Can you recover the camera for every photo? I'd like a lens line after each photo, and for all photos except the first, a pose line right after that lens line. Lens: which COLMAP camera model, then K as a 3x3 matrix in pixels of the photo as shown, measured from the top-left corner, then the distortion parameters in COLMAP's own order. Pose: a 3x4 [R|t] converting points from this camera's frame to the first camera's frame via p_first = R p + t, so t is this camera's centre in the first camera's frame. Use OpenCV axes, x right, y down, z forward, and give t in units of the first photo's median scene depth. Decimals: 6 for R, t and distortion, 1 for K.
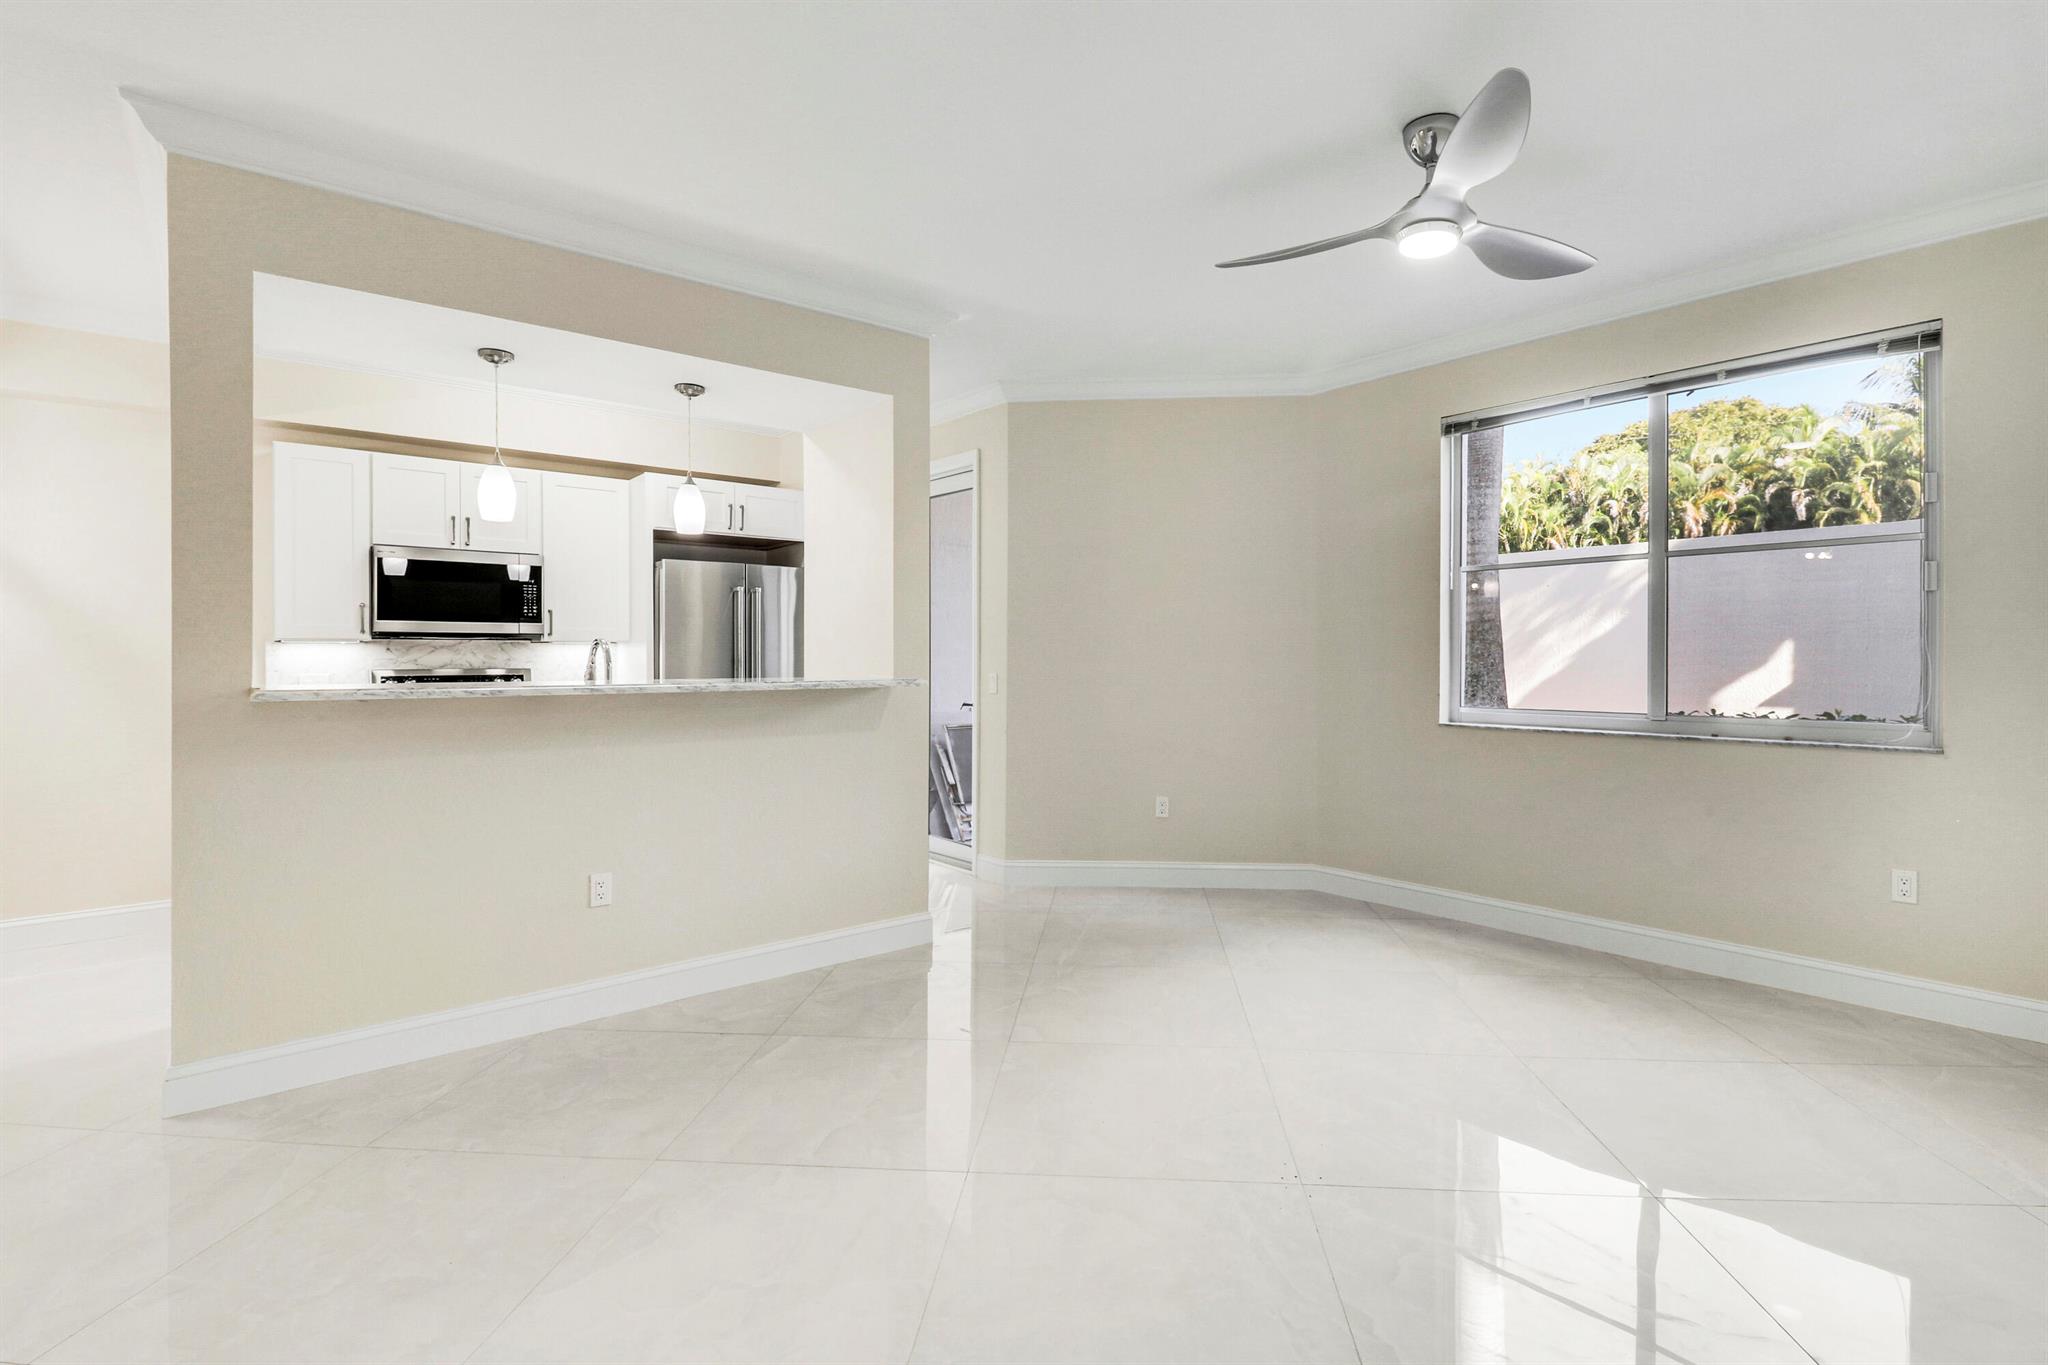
lens RADIAL K [[959.4, 0, 1011.0], [0, 959.4, 665.8], [0, 0, 1]] dist [0.013002, -0.005960]
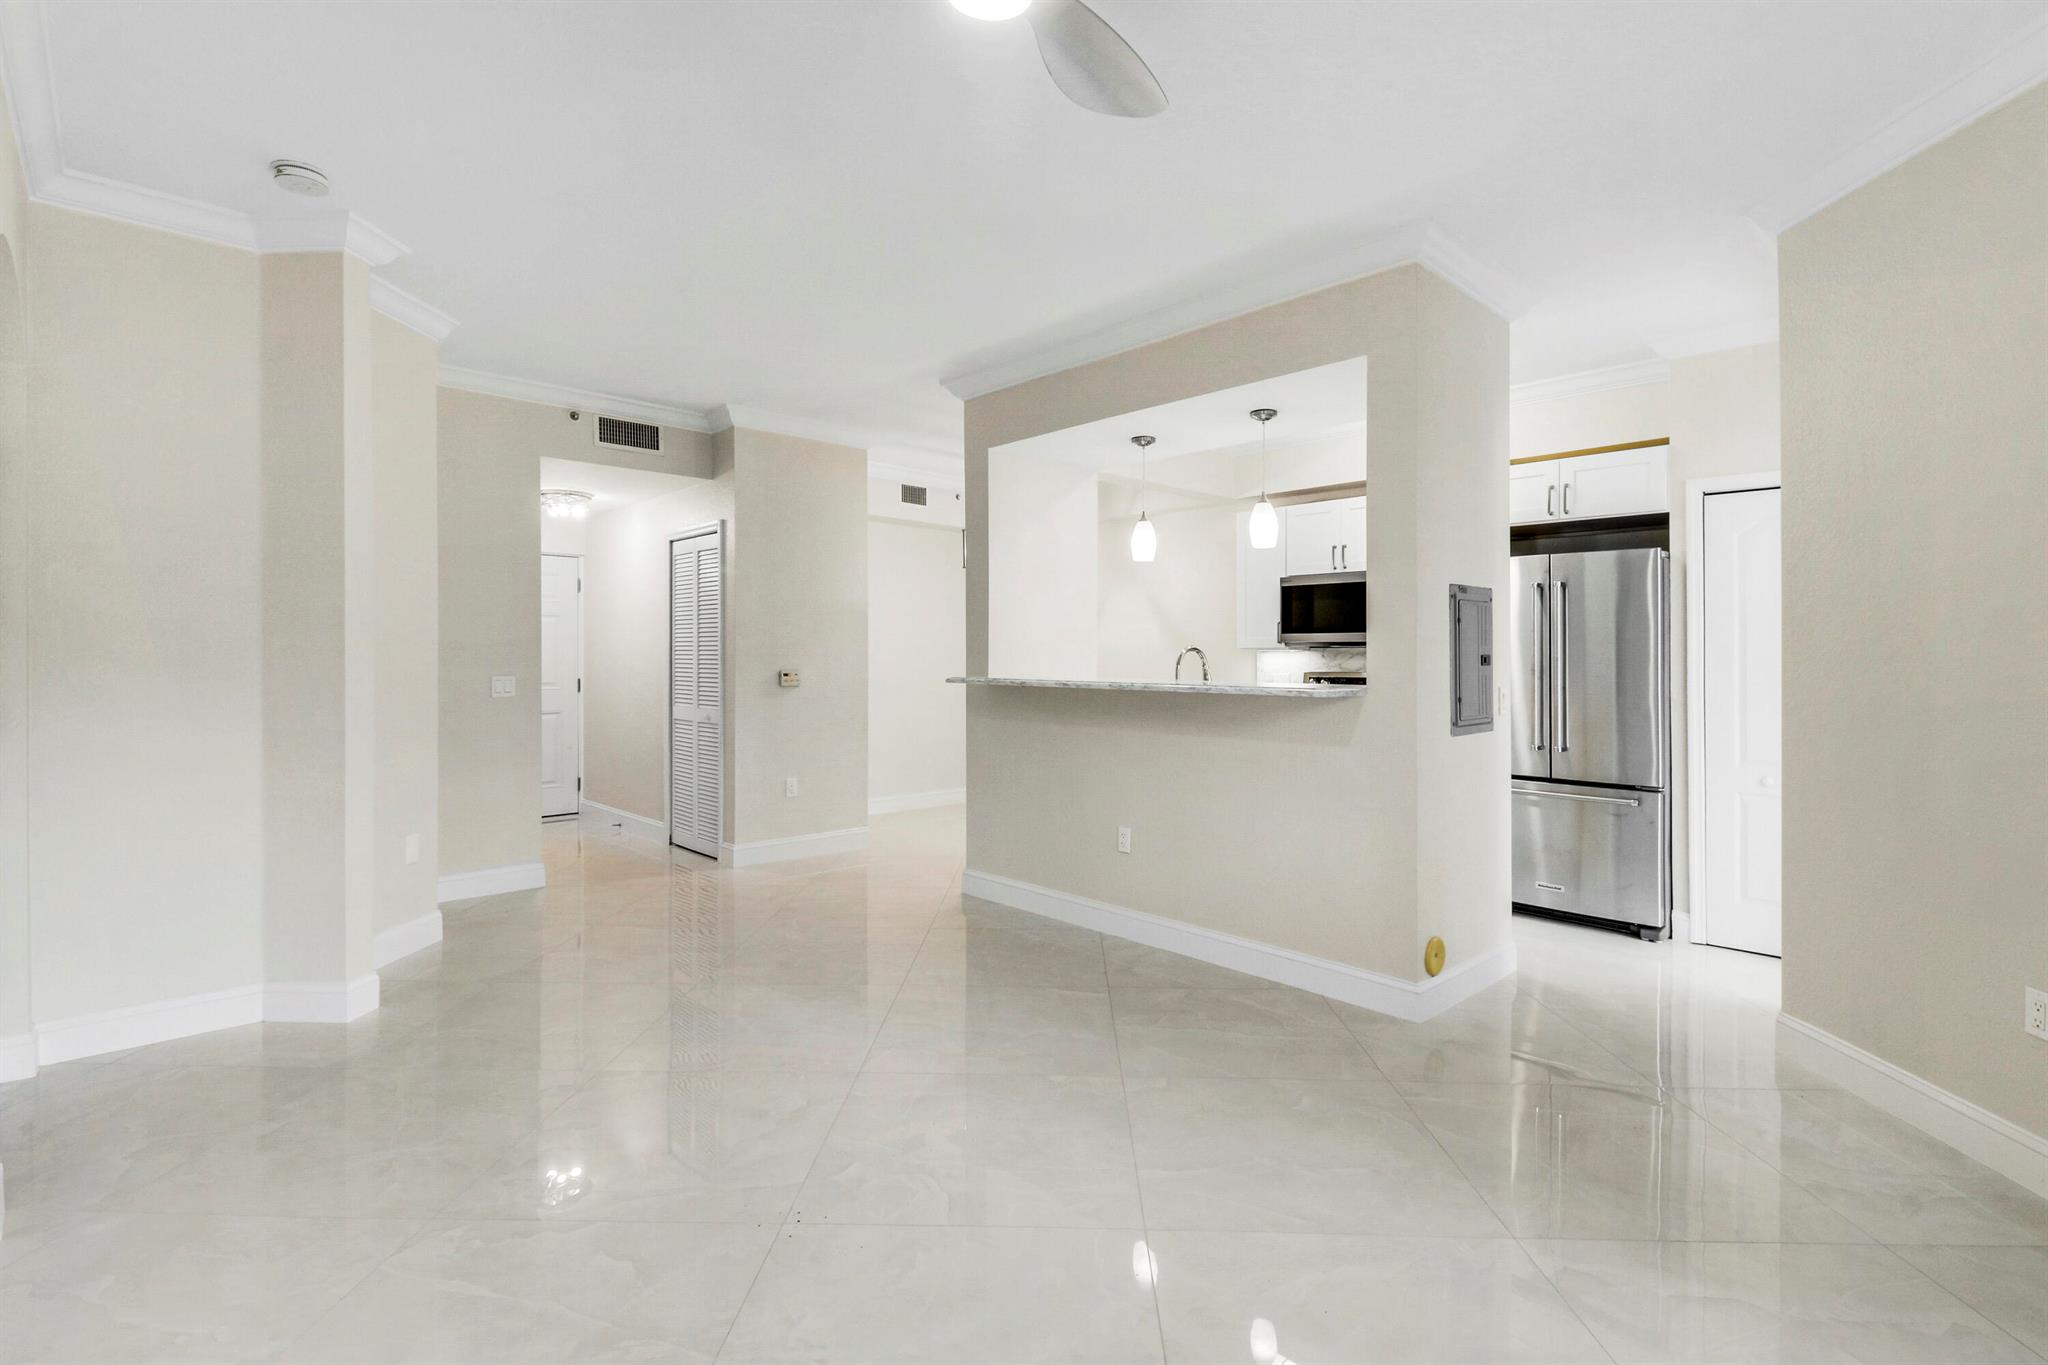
lens RADIAL K [[959.4, 0, 1036.8], [0, 959.4, 665.4], [0, 0, 1]] dist [0.013002, -0.005960]
pose [[0.084405, 0.007190, -0.996406, 0.561078], [-0.016806, 0.999842, 0.005791, -0.005674], [0.996290, 0.016257, 0.084513, 0.505545]]
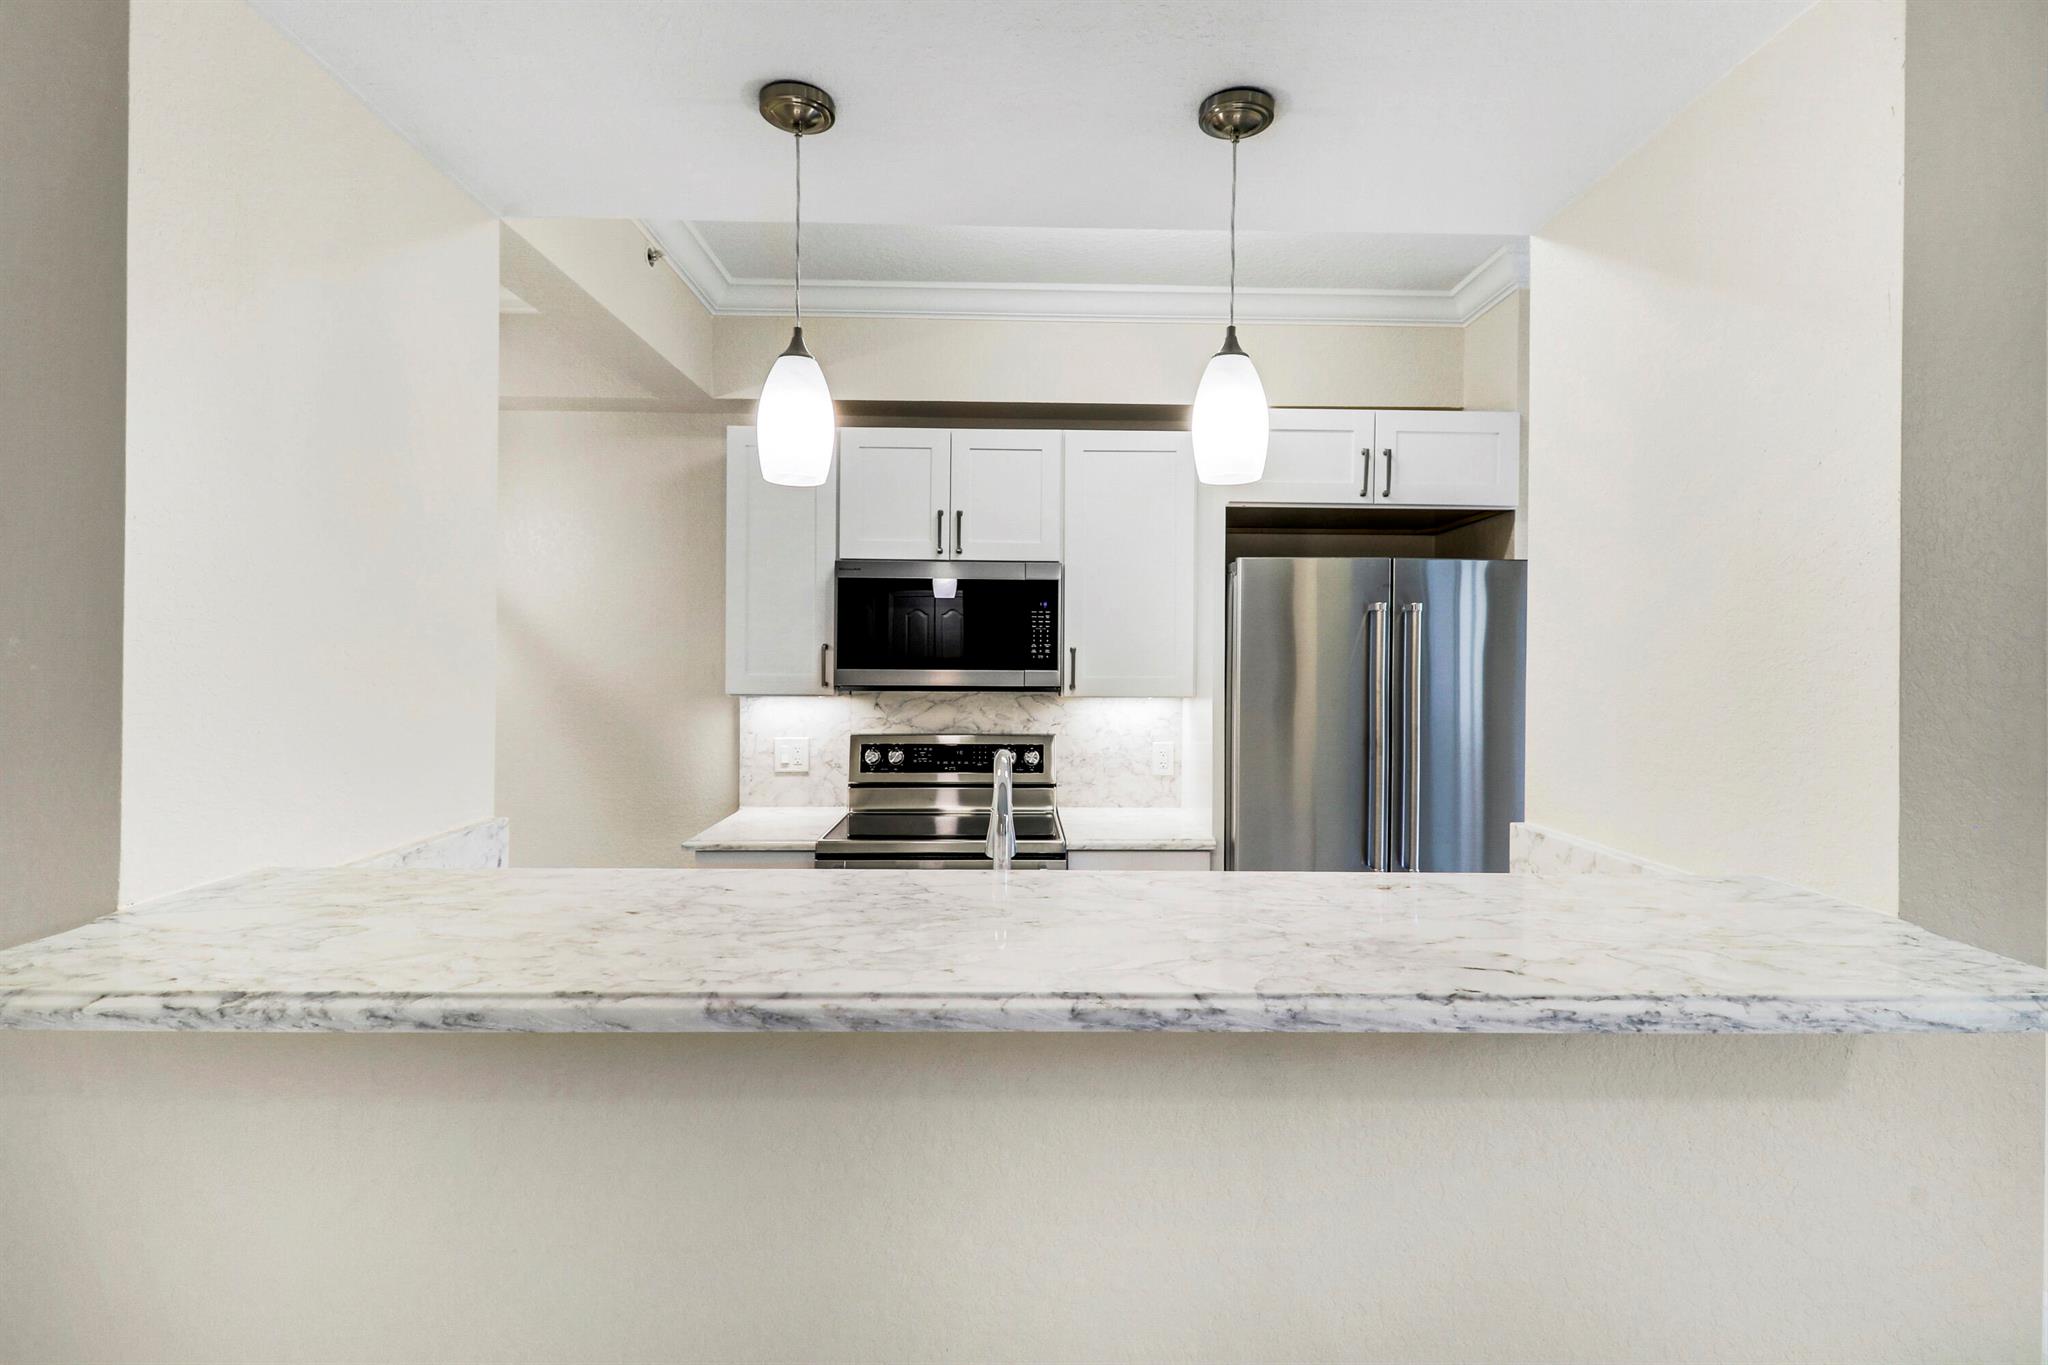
lens RADIAL K [[959.4, 0, 1040.7], [0, 959.4, 682.8], [0, 0, 1]] dist [0.013002, -0.005960]
pose [[0.804367, 0.020635, -0.593774, -0.123886], [-0.013115, 0.999770, 0.016977, -0.046385], [0.593988, -0.005868, 0.804452, 0.487021]]
